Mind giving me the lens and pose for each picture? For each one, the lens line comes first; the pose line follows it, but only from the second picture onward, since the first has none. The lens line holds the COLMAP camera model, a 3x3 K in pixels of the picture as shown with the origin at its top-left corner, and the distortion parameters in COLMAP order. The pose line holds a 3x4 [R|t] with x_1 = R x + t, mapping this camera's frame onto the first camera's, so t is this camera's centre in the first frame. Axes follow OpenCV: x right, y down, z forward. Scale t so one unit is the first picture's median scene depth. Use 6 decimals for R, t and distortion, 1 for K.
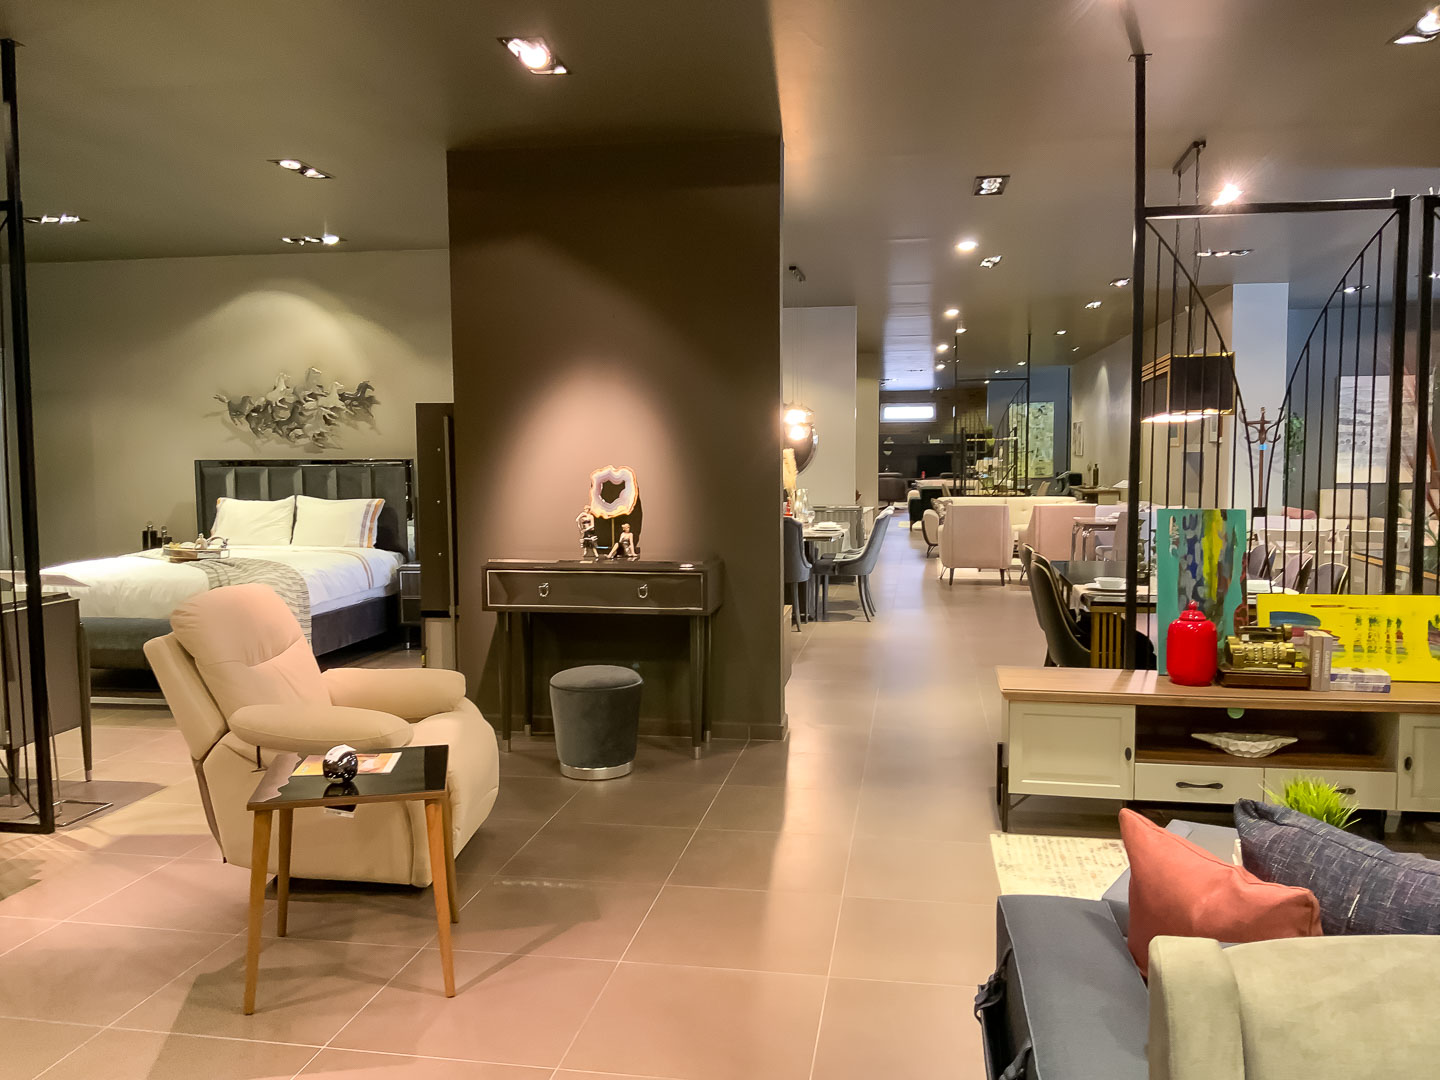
lens RADIAL K [[1188.6, 0, 717.6], [0, 1188.6, 548.0], [0, 0, 1]] dist [0.061129, -0.120883]
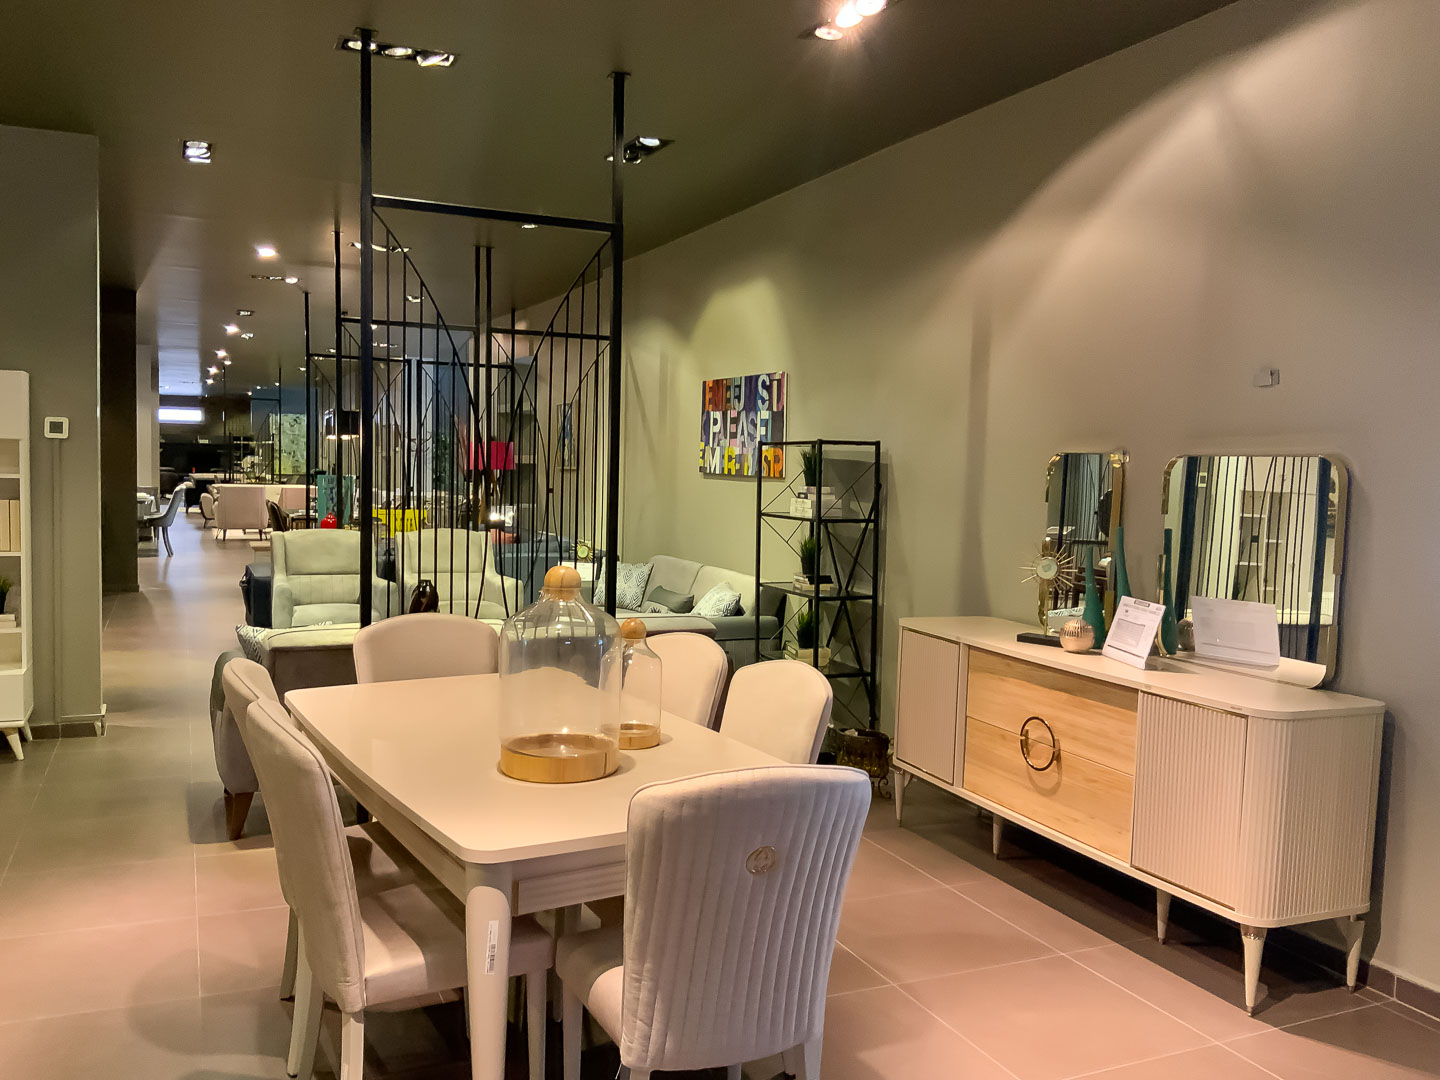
lens RADIAL K [[1188.6, 0, 717.6], [0, 1188.6, 548.0], [0, 0, 1]] dist [0.061129, -0.120883]
pose [[0.830982, -0.012166, 0.556166, -0.088073], [0.014318, 0.999897, 0.000479, 0.035122], [-0.556115, 0.007565, 0.831071, -0.416197]]
